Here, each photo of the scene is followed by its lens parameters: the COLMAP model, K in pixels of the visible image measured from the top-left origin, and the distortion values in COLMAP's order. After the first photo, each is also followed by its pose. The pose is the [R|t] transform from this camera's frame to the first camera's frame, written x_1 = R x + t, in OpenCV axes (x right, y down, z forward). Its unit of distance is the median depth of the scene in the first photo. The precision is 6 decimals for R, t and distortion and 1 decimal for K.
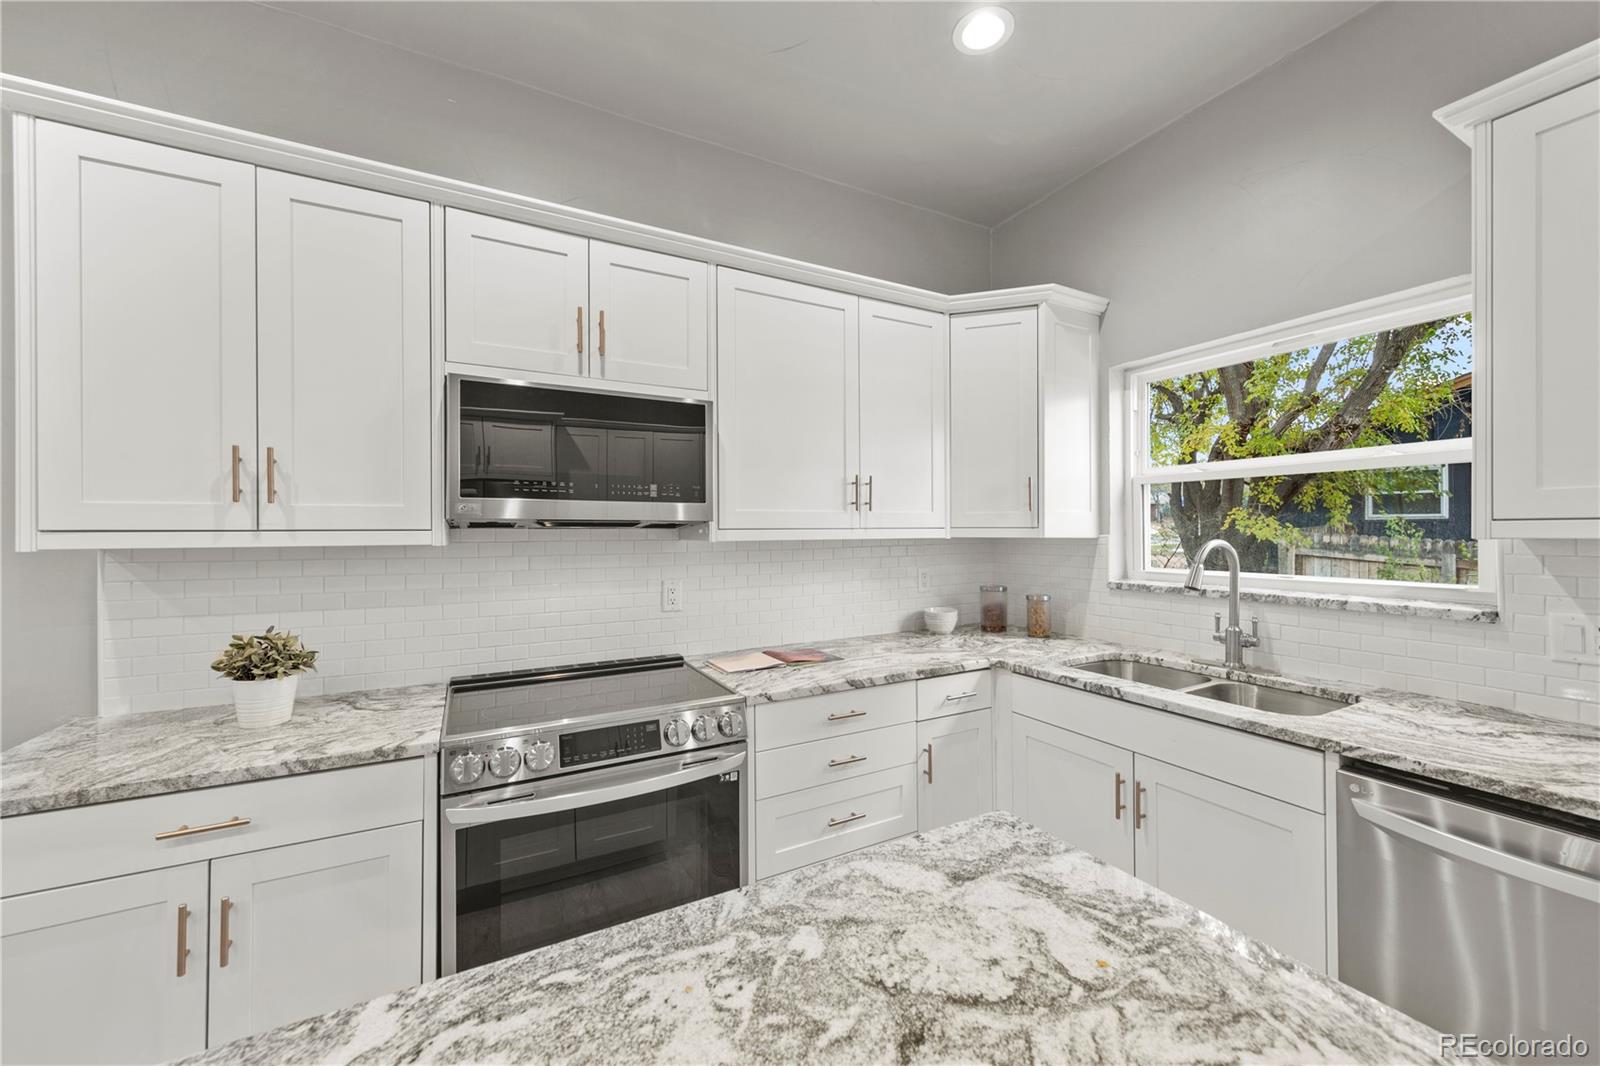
lens RADIAL K [[600.8, 0, 800.0], [0, 600.8, 533.0], [0, 0, 1]] dist [0.000500, 0.000054]
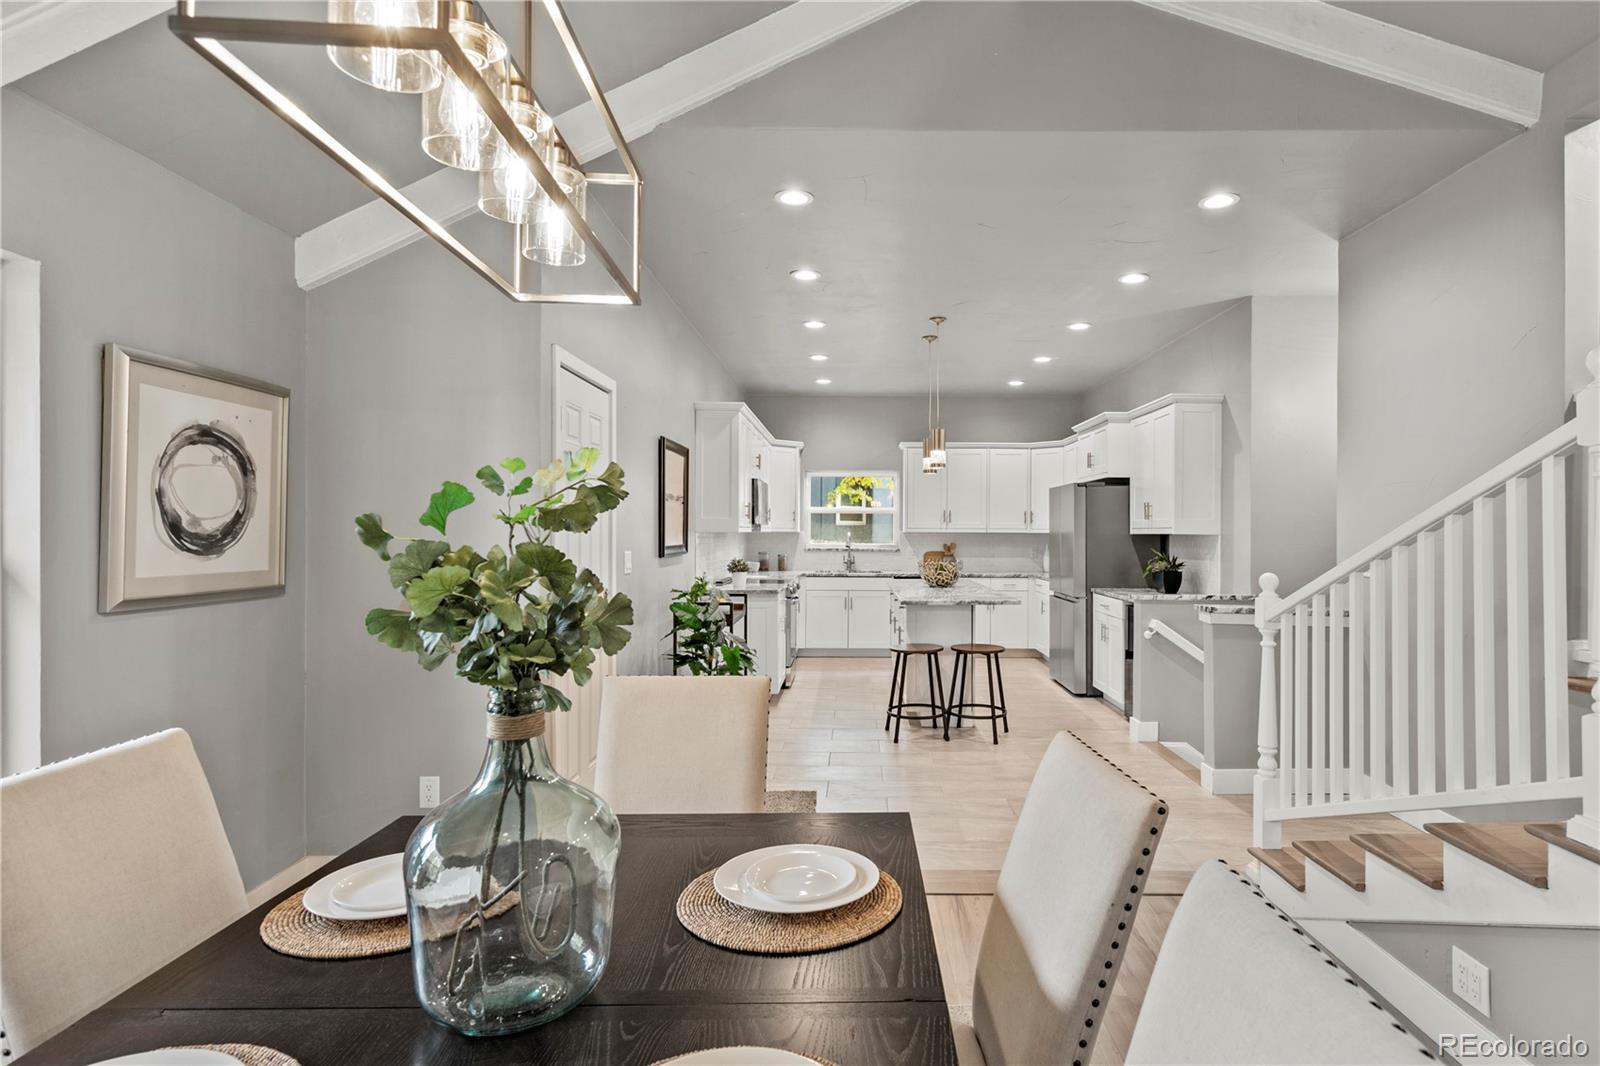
lens RADIAL K [[837.3, 0, 870.5], [0, 837.3, 510.5], [0, 0, 1]] dist [0.002255, -0.000487]
pose [[0.454297, 0.031729, 0.890285, -8.148413], [-0.006501, 0.999457, -0.032303, 0.086491], [-0.890827, 0.008887, 0.454256, -2.978849]]
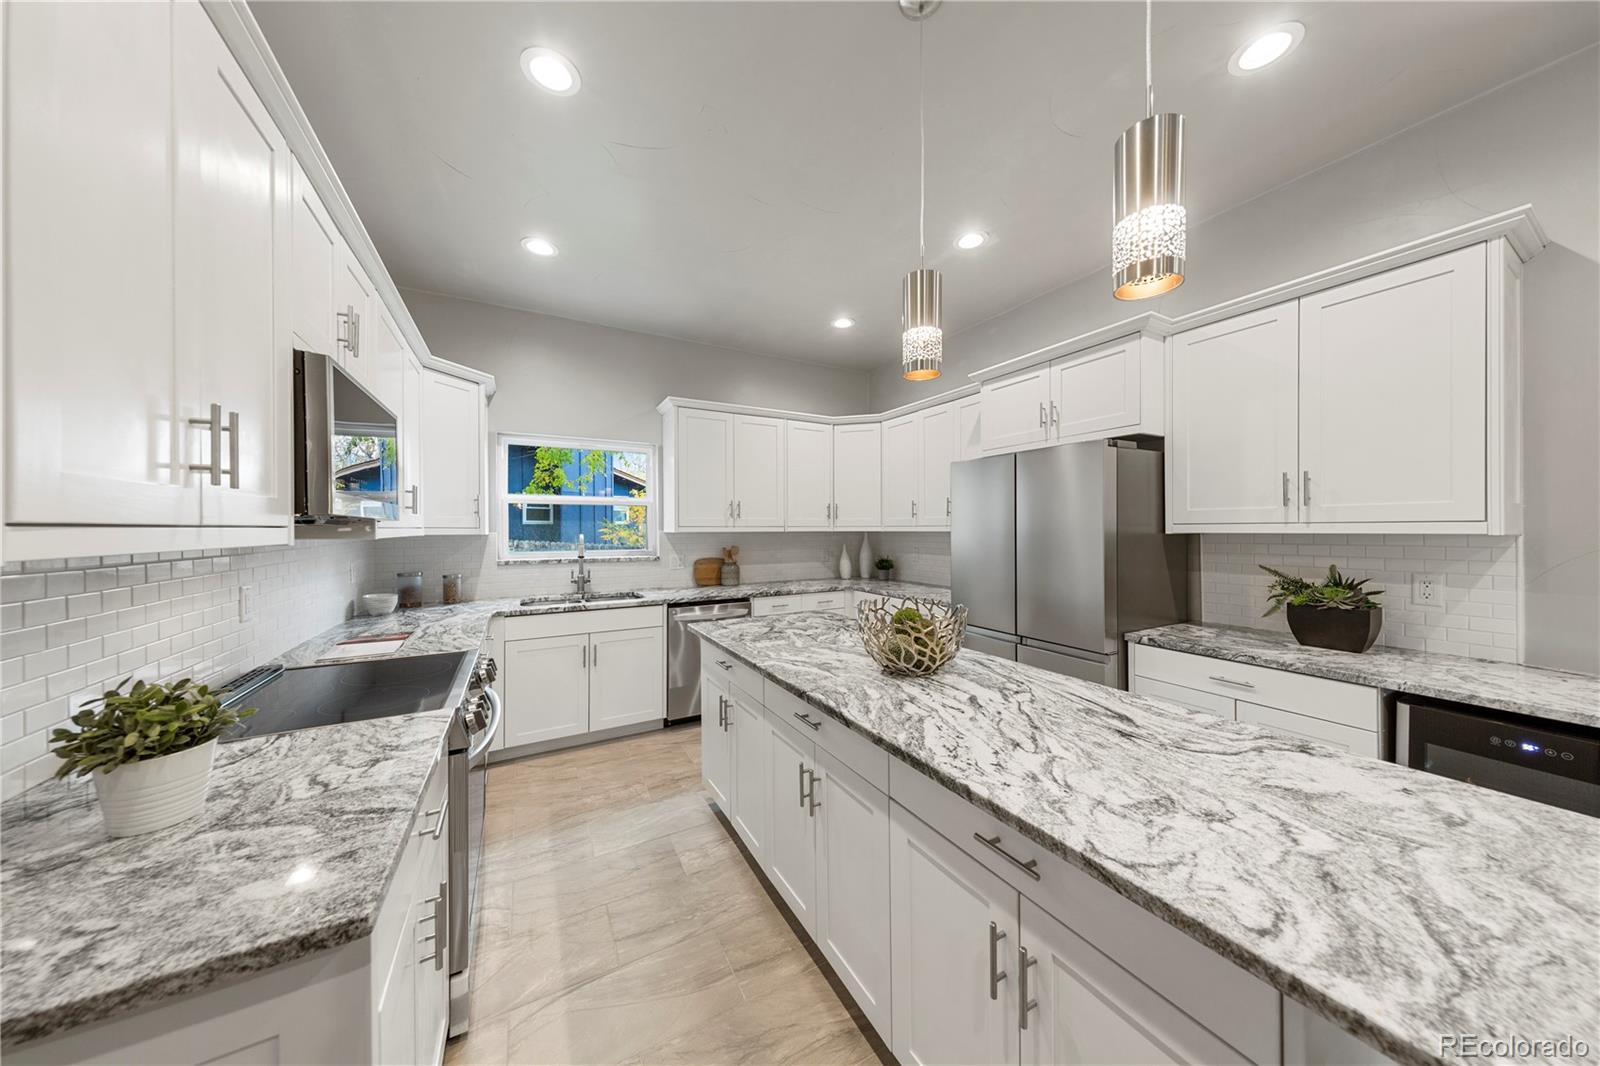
lens RADIAL K [[499.8, 0, 804.4], [0, 499.8, 528.9], [0, 0, 1]] dist [0.000530, -0.000033]
pose [[-0.017540, 0.005556, 0.999831, -2.550838], [0.004925, 0.999973, -0.005471, 0.013625], [-0.999834, 0.004828, -0.017567, 0.550263]]
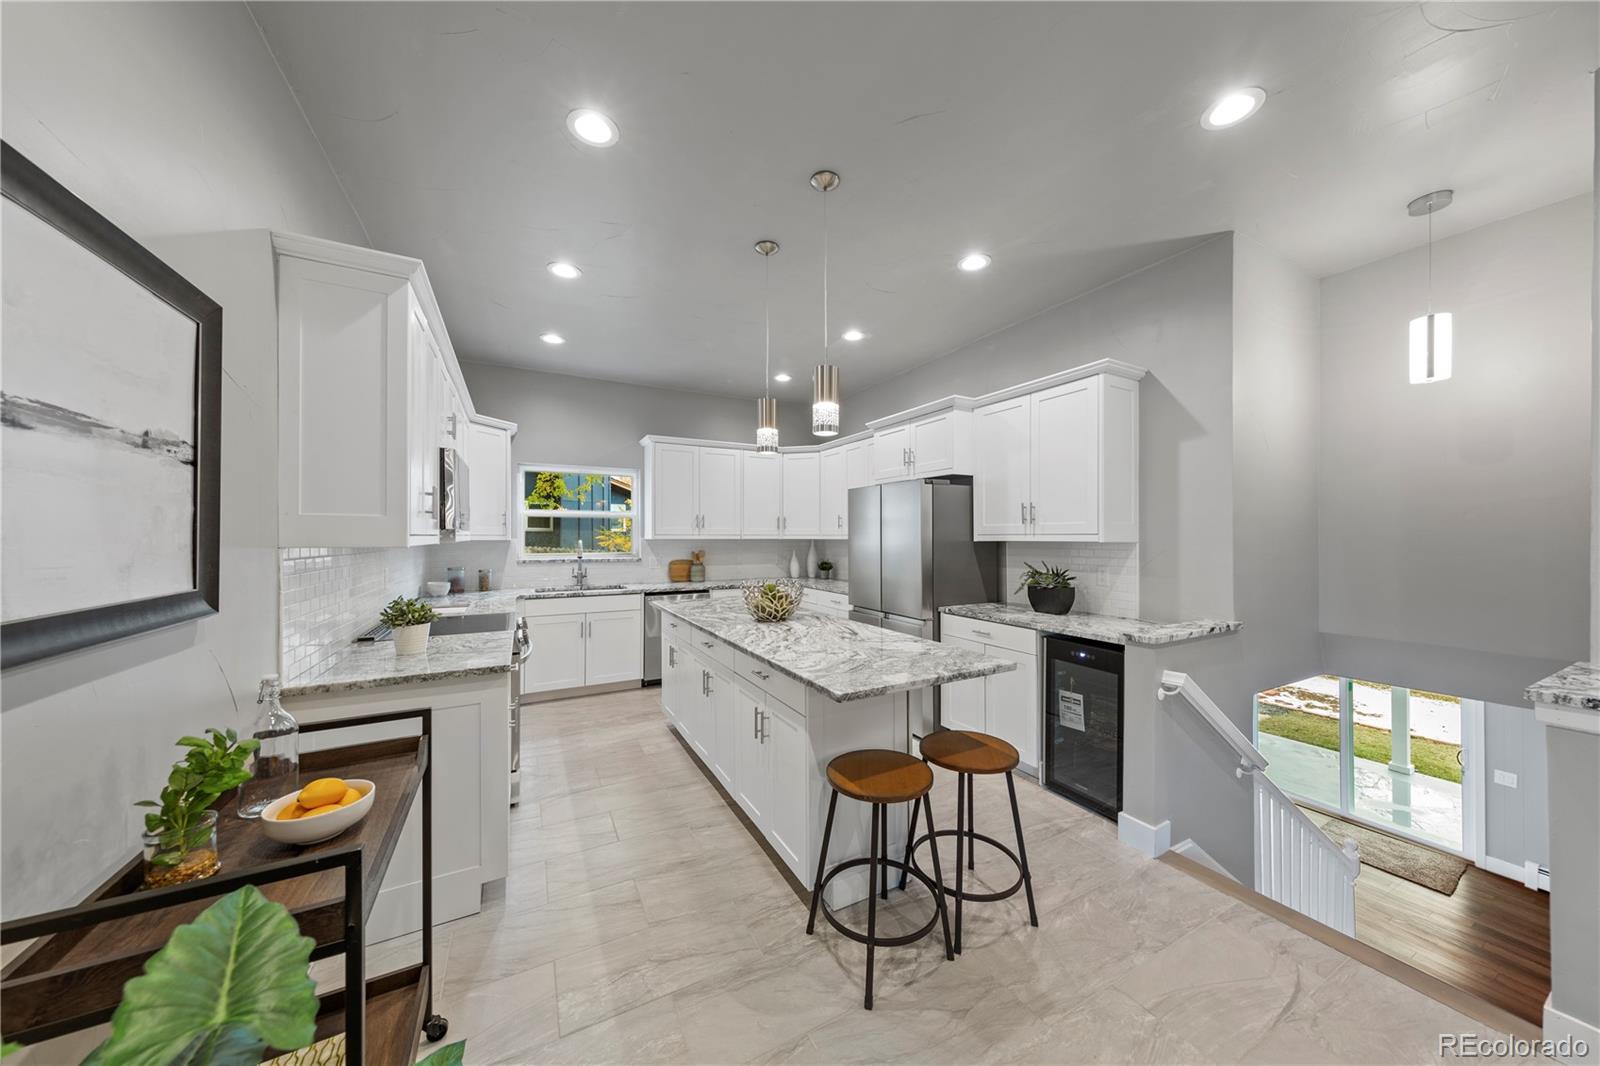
lens RADIAL K [[523.3, 0, 808.6], [0, 523.3, 533.1], [0, 0, 1]] dist [0.000579, -0.000004]
pose [[-0.009917, 0.012286, 0.999875, -4.118125], [0.001613, 0.999923, -0.012271, 0.018673], [-0.999950, 0.001491, -0.009936, -0.110474]]
